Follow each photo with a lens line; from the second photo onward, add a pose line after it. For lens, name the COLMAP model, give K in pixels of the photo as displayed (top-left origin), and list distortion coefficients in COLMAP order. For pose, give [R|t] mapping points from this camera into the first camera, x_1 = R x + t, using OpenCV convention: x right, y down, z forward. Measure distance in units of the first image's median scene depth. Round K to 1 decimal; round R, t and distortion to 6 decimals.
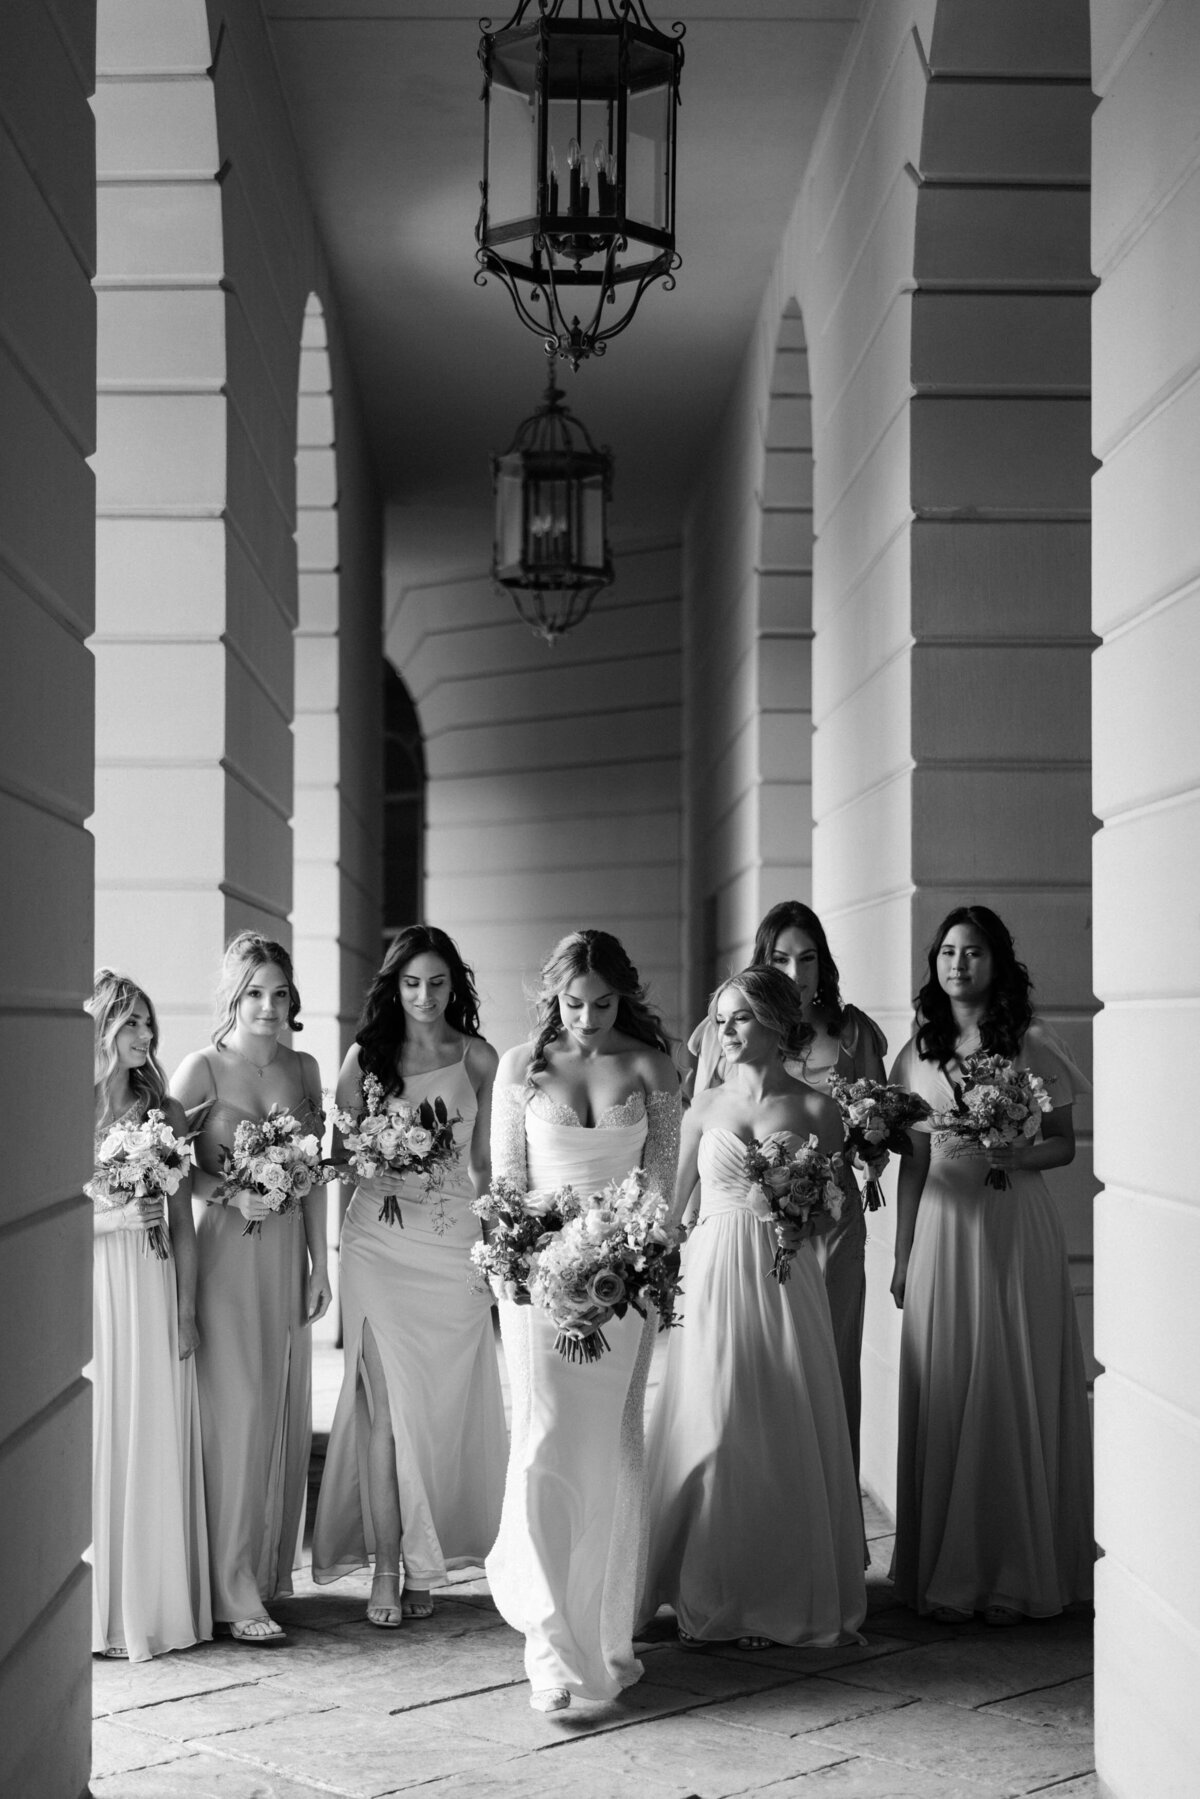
lens RADIAL K [[2672.0, 0, 515.6], [0, 2672.0, 847.1], [0, 0, 1]] dist [-0.011786, 0.038290]
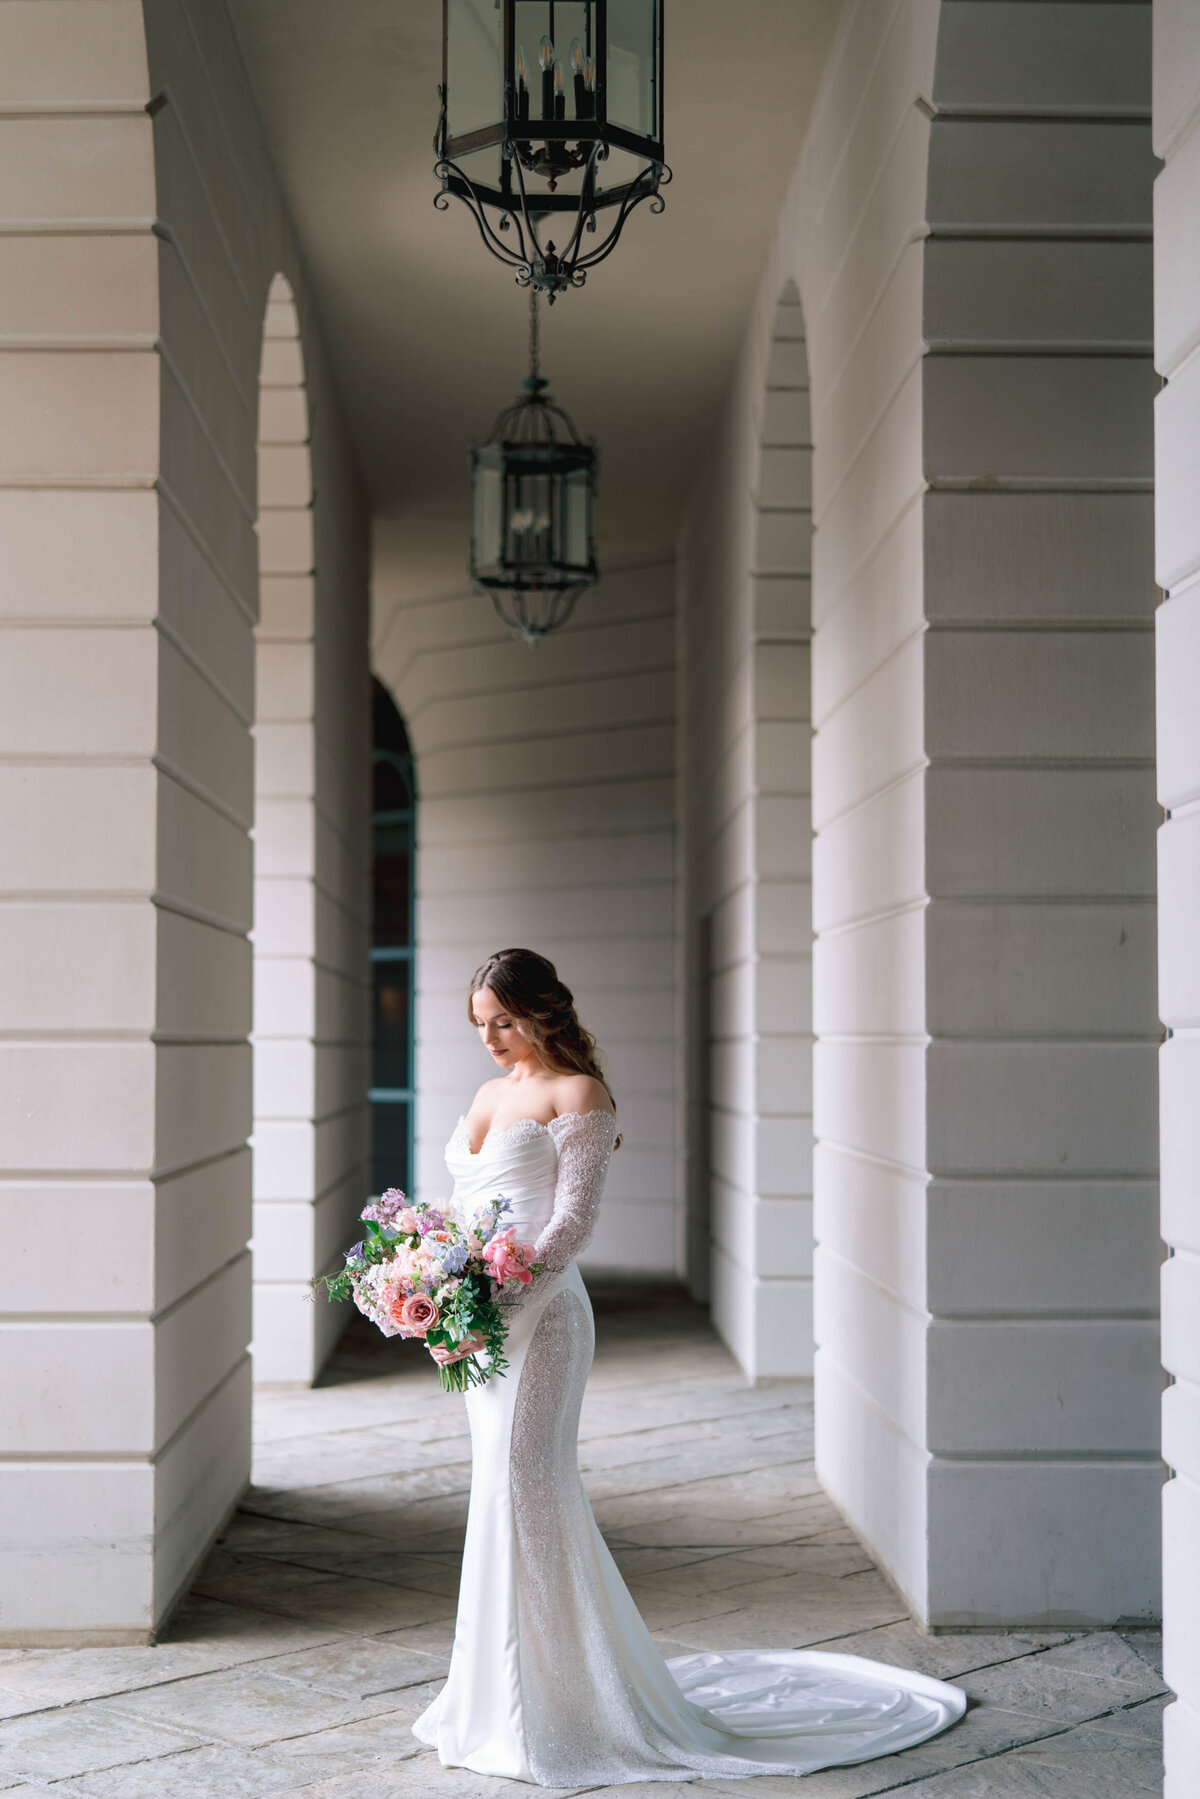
lens RADIAL K [[2627.4, 0, 436.1], [0, 2627.4, 893.2], [0, 0, 1]] dist [-0.001885, 0.062668]
pose [[0.999555, -0.002256, -0.029735, 0.009533], [0.002509, 0.999961, 0.008475, 0.004890], [0.029714, -0.008546, 0.999522, 0.104471]]
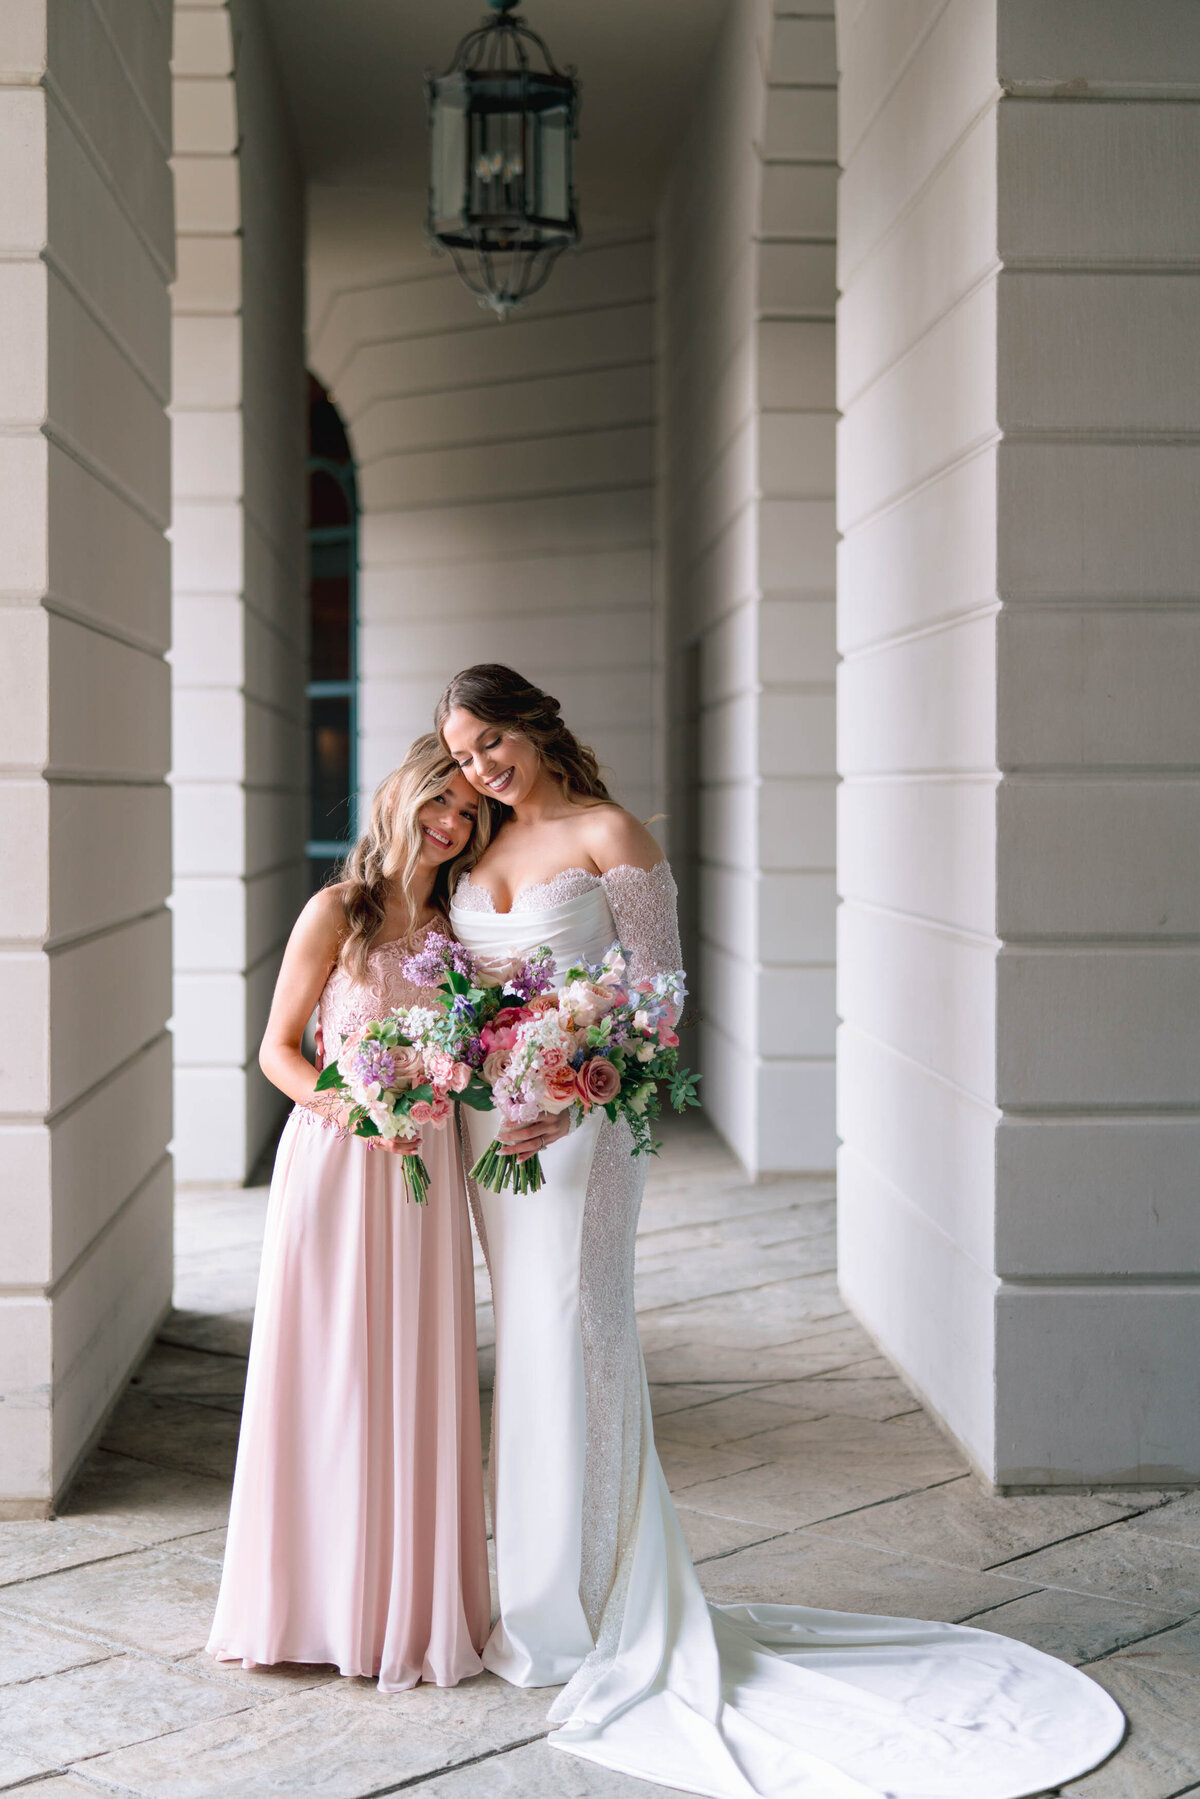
lens RADIAL K [[2912.9, 0, 437.6], [0, 2912.9, 830.2], [0, 0, 1]] dist [-0.007459, 0.104457]
pose [[0.999953, -0.002266, -0.009442, 0.002695], [0.002996, 0.996942, 0.078085, 0.013083], [0.009237, -0.078110, 0.996902, 0.184183]]
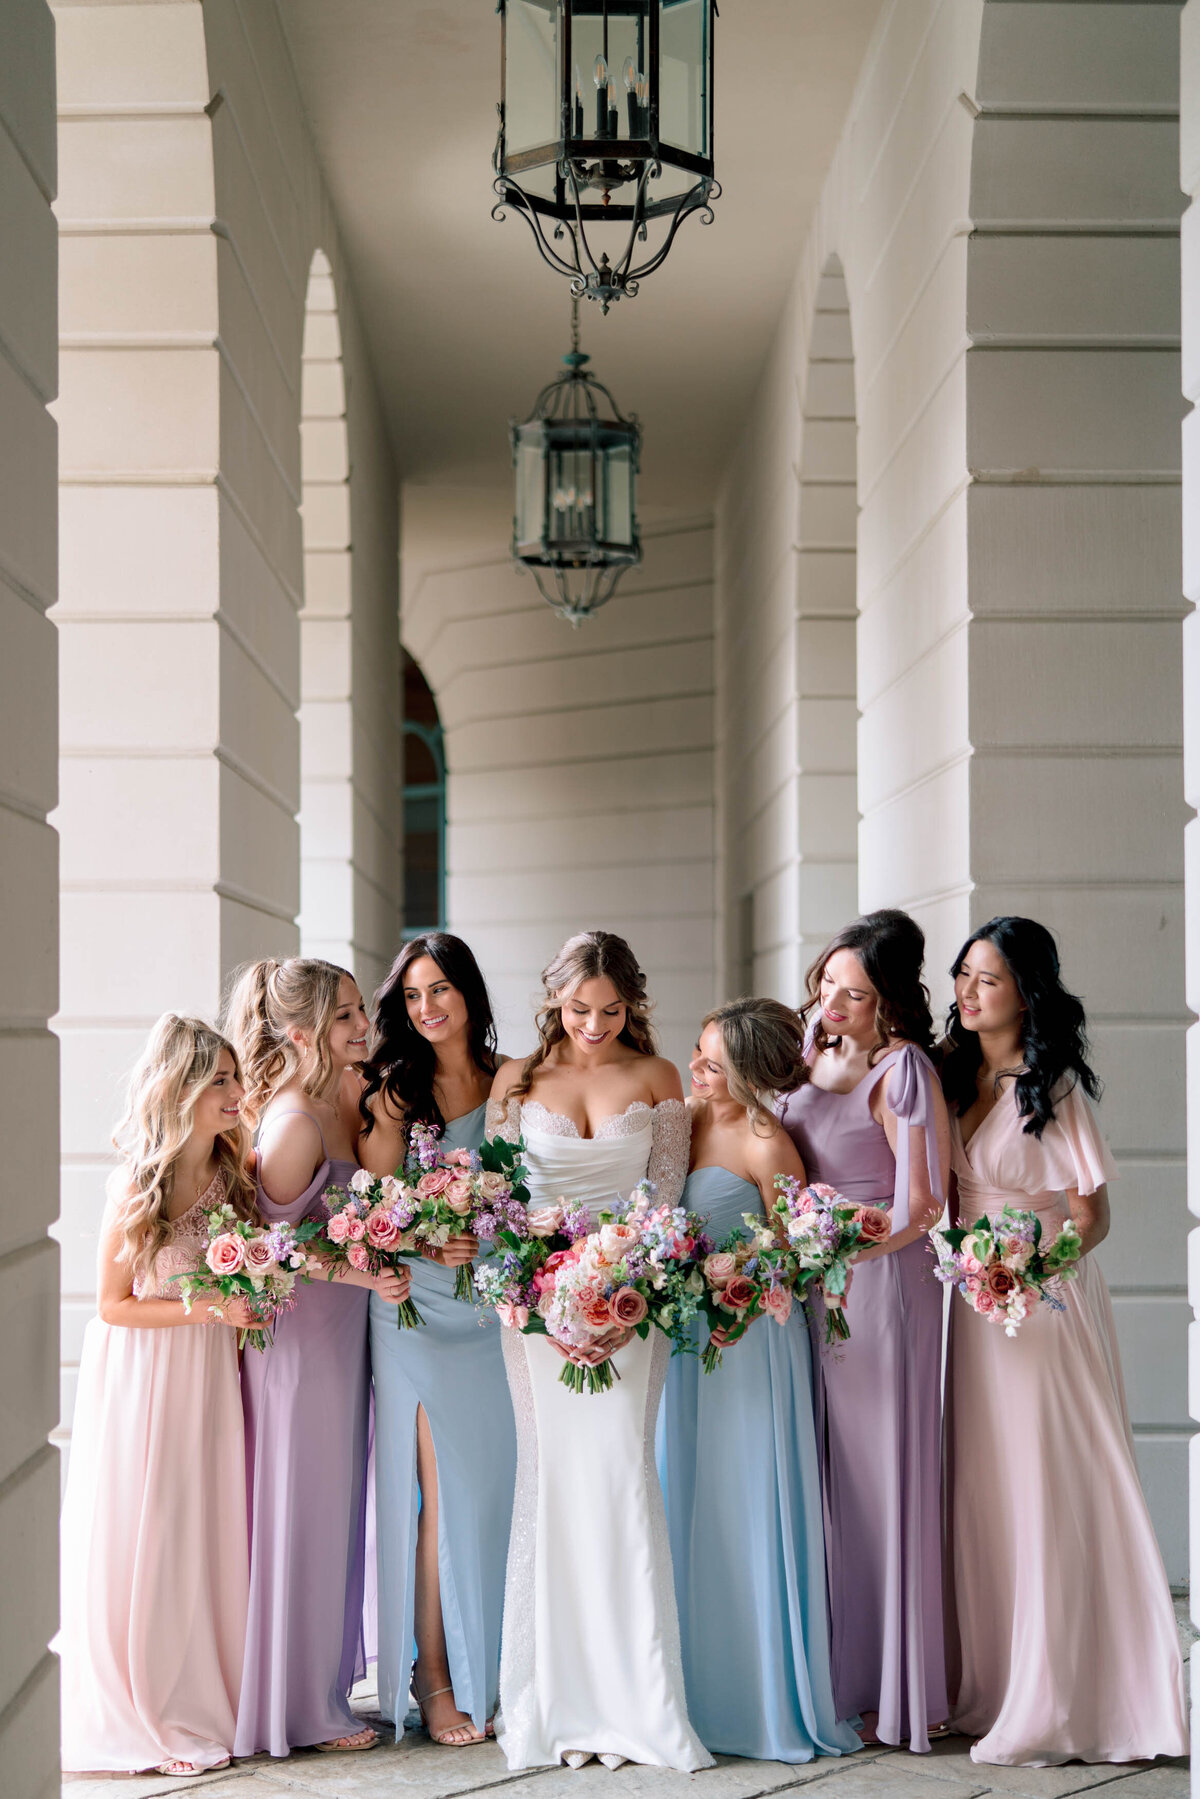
lens RADIAL K [[2762.6, 0, 515.8], [0, 2762.6, 874.9], [0, 0, 1]] dist [0.010263, 0.021007]
pose [[0.999943, -0.004908, -0.009431, 0.001299], [0.005014, 0.999924, 0.011272, 0.000315], [0.009375, -0.011319, 0.999892, 0.046886]]
